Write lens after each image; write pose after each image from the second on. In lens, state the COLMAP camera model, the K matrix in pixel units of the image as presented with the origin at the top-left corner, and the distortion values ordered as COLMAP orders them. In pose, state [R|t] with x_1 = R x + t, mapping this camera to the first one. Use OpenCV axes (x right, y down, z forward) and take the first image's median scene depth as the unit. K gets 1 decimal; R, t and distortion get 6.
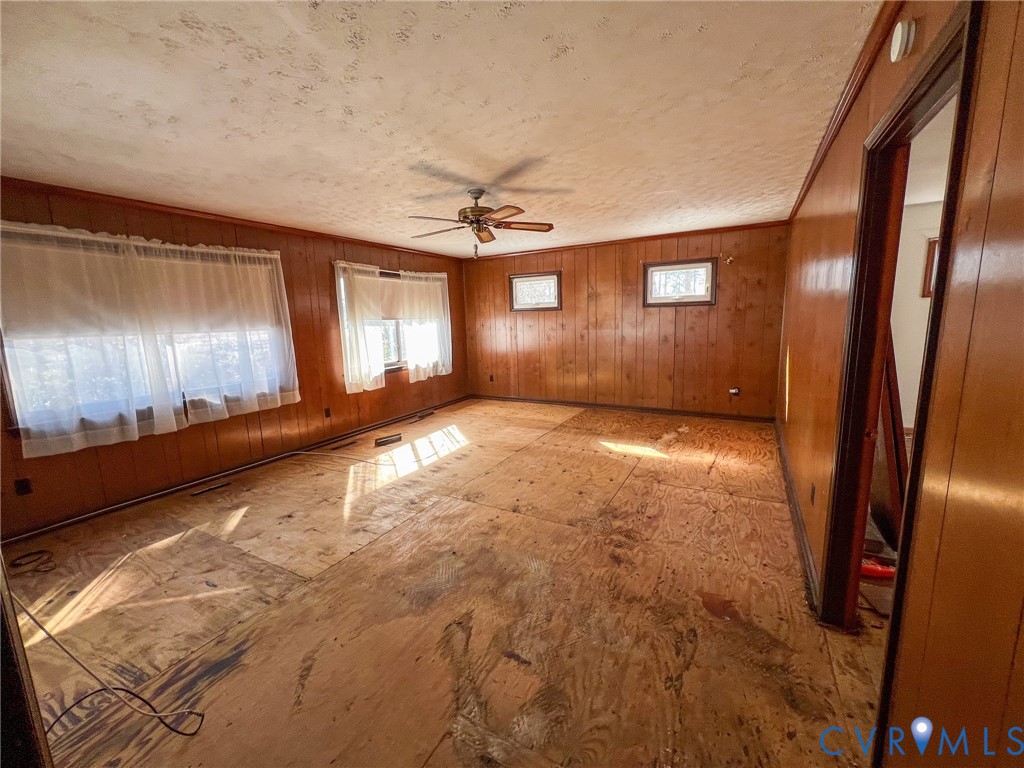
lens RADIAL K [[407.2, 0, 511.3], [0, 407.2, 382.4], [0, 0, 1]] dist [-0.000451, -0.000178]
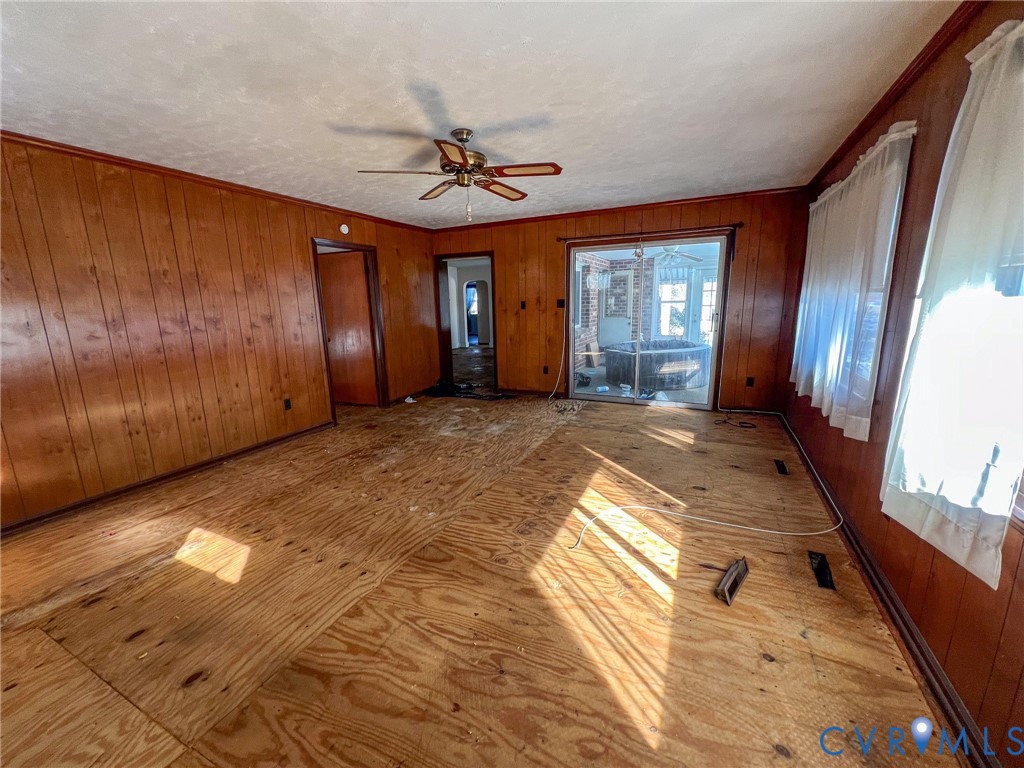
lens RADIAL K [[407.2, 0, 511.3], [0, 407.2, 382.4], [0, 0, 1]] dist [-0.000451, -0.000178]
pose [[-0.995919, 0.068474, -0.058801, -0.105473], [0.043351, 0.934326, 0.353773, -0.296273], [0.079164, 0.349780, -0.933481, 1.965030]]
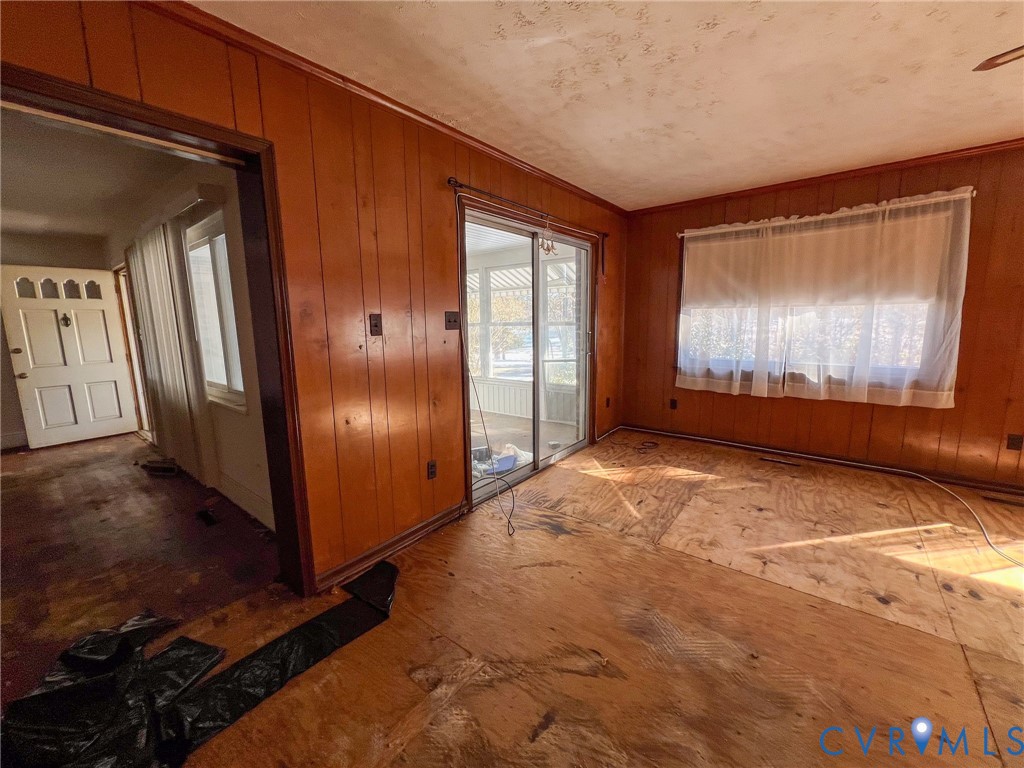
lens RADIAL K [[407.2, 0, 511.3], [0, 407.2, 382.4], [0, 0, 1]] dist [-0.000451, -0.000178]
pose [[-0.156590, 0.184807, -0.970220, 0.352191], [-0.132502, 0.969527, 0.206060, -0.055825], [0.978735, 0.160823, -0.127330, 0.506361]]
